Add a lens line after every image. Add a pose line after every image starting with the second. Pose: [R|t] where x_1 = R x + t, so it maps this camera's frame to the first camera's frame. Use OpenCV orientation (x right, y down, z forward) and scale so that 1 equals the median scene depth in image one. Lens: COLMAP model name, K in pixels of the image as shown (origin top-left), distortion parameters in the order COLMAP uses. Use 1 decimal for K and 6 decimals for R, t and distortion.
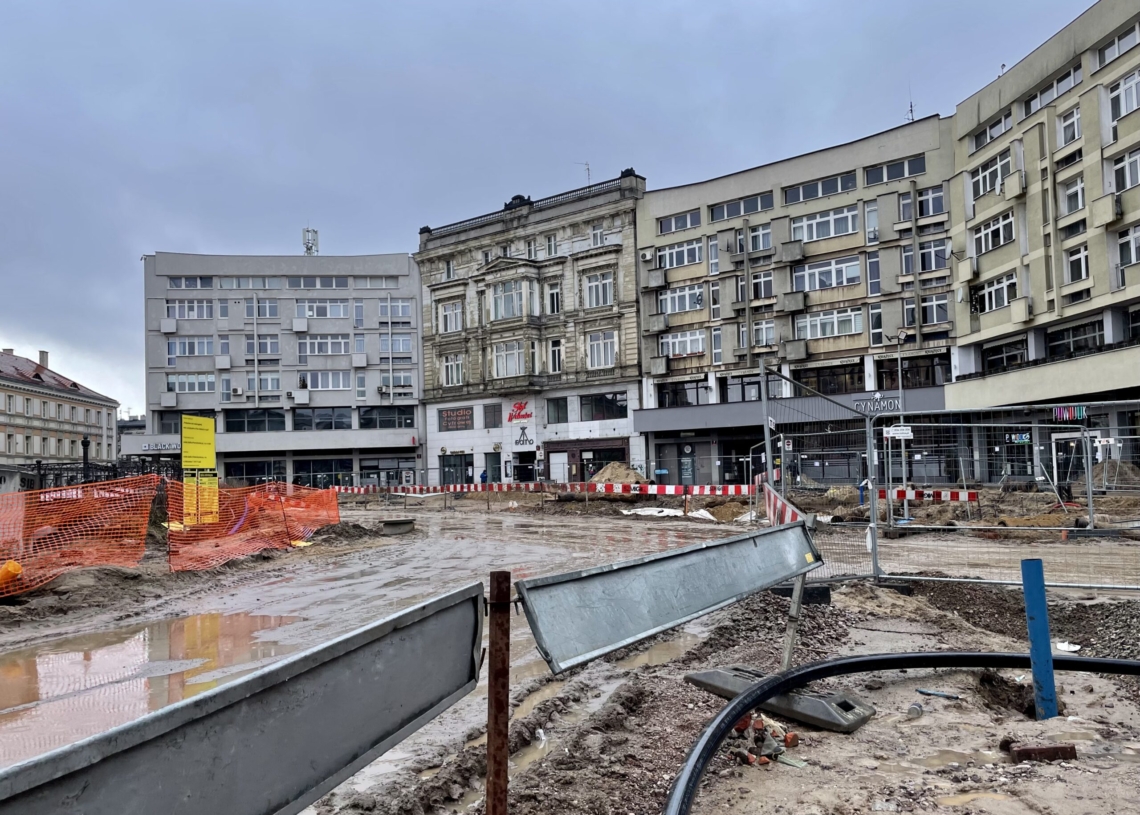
lens RADIAL K [[904.7, 0, 572.7], [0, 904.7, 417.7], [0, 0, 1]] dist [0.099914, -0.128524]
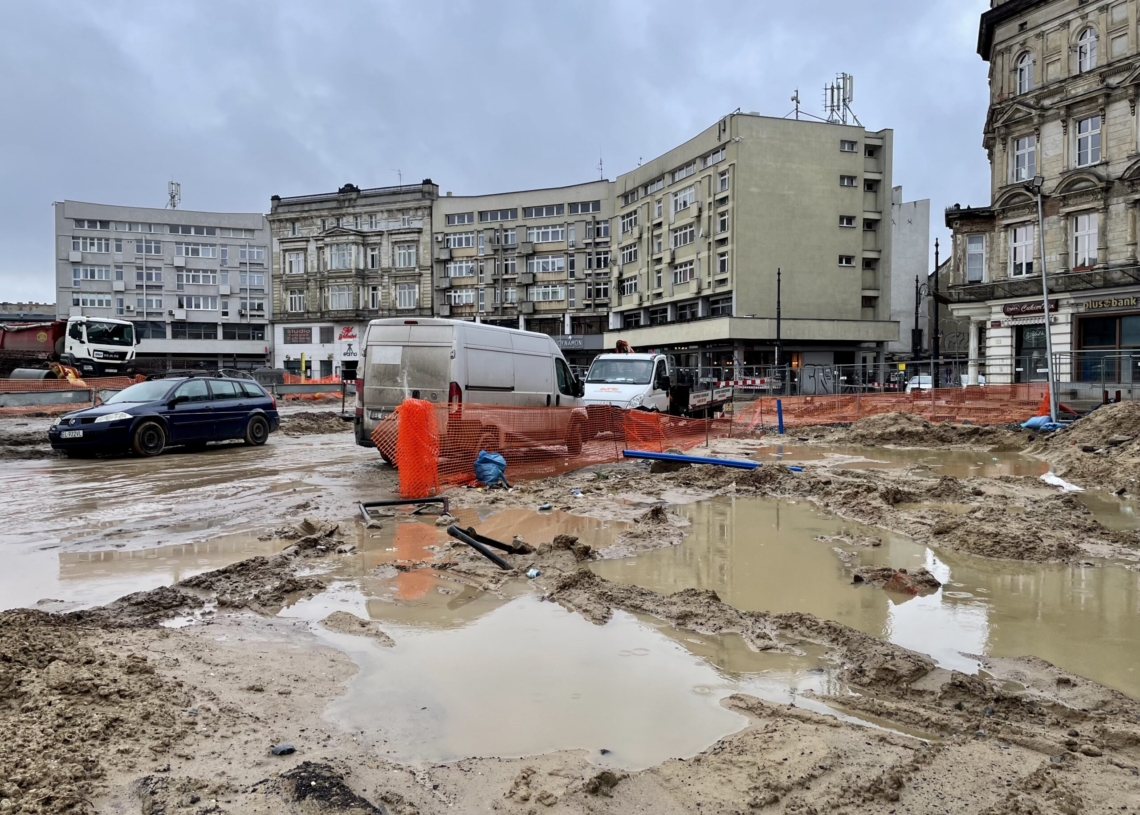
lens RADIAL K [[904.7, 0, 572.7], [0, 904.7, 417.7], [0, 0, 1]] dist [0.099914, -0.128524]
pose [[0.967185, 0.018139, 0.253426, -0.081110], [-0.043961, 0.994352, 0.096602, -0.031006], [-0.250242, -0.104573, 0.962519, -0.557994]]
